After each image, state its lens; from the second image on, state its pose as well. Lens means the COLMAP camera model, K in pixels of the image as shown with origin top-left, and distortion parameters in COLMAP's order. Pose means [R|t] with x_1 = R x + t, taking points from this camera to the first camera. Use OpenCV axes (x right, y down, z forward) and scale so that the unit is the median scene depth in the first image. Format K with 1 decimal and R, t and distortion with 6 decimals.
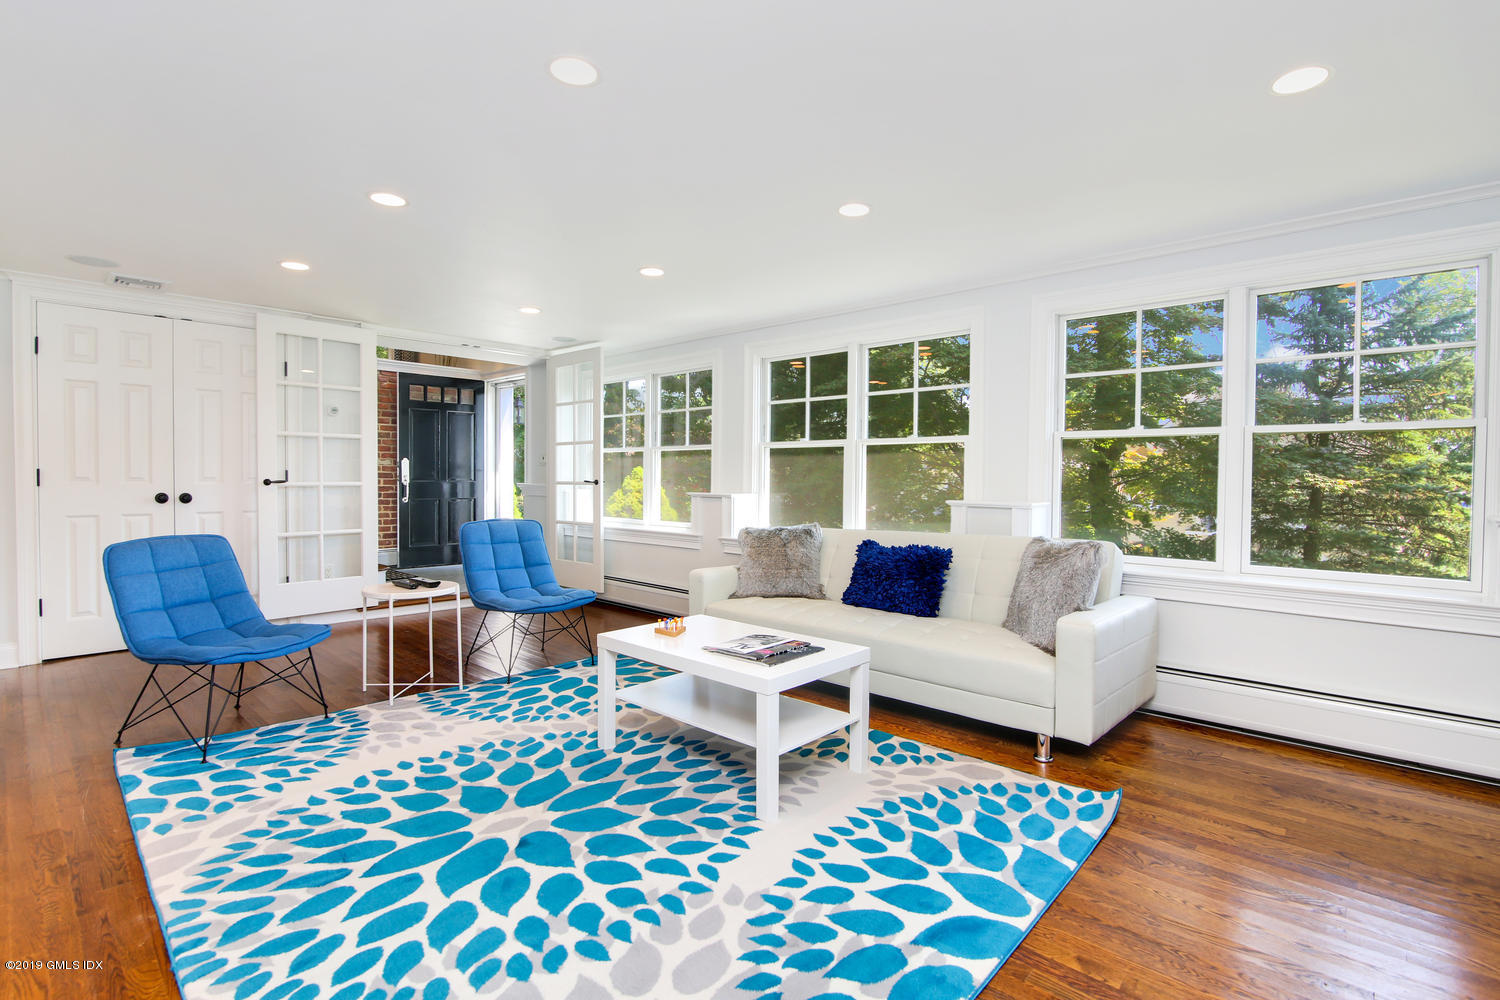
lens RADIAL K [[704.0, 0, 742.9], [0, 704.0, 495.3], [0, 0, 1]] dist [-0.019178, -0.000973]
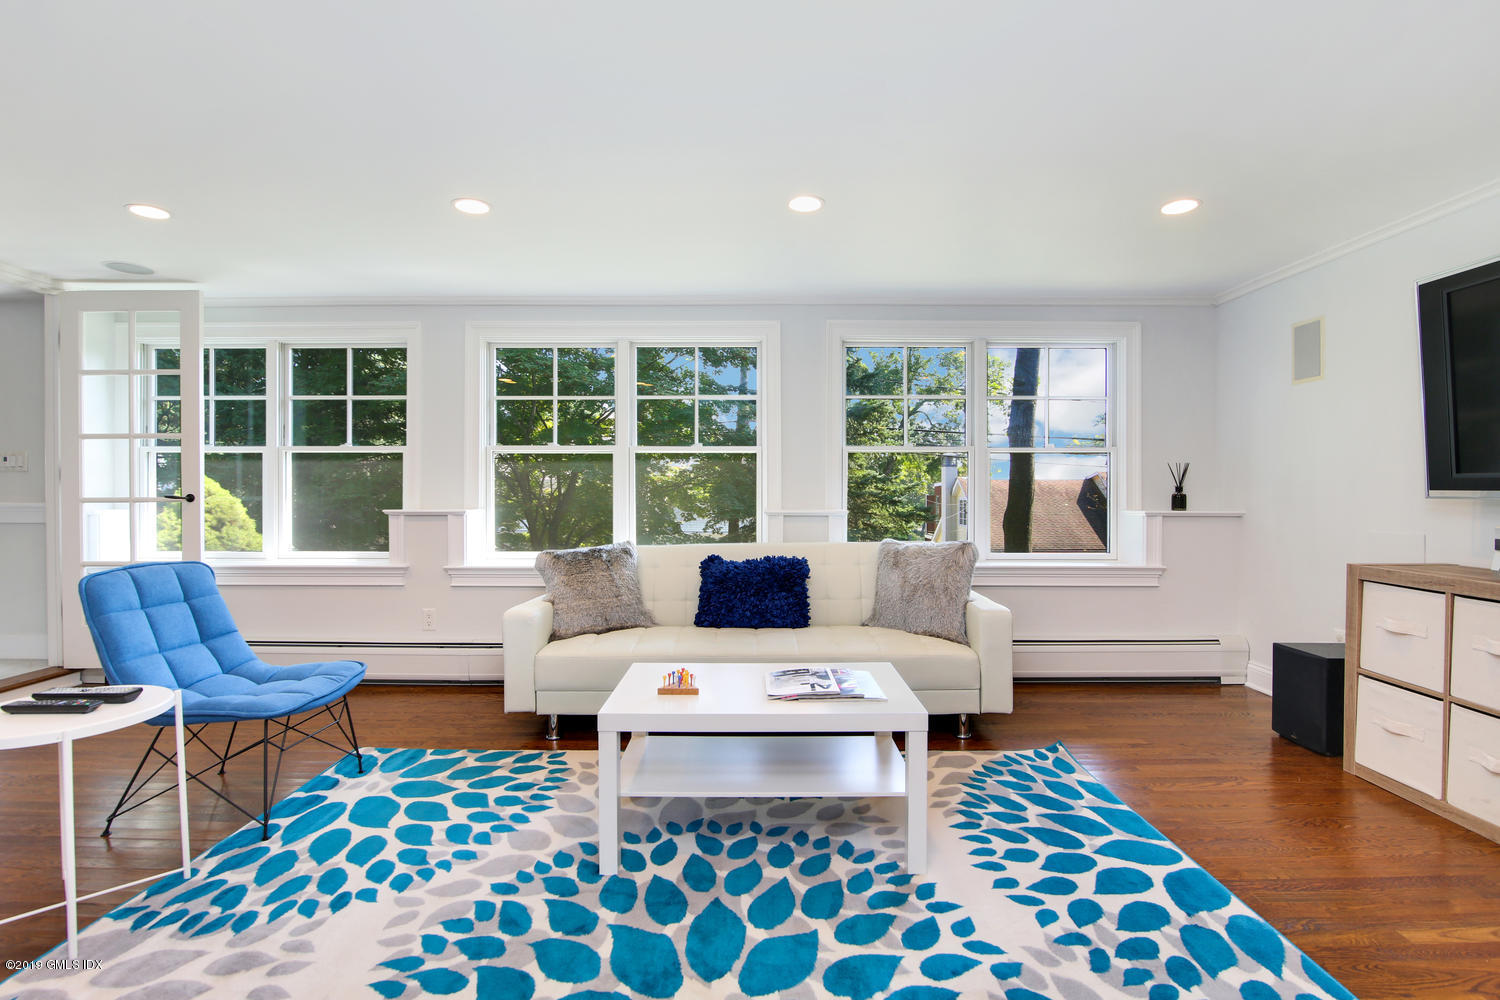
lens RADIAL K [[704.0, 0, 748.3], [0, 704.0, 500.8], [0, 0, 1]] dist [-0.019178, -0.000973]
pose [[0.732173, -0.015227, 0.680948, -0.584180], [0.021903, 0.999759, -0.001195, -0.008846], [-0.680766, 0.015790, 0.732331, 0.397496]]
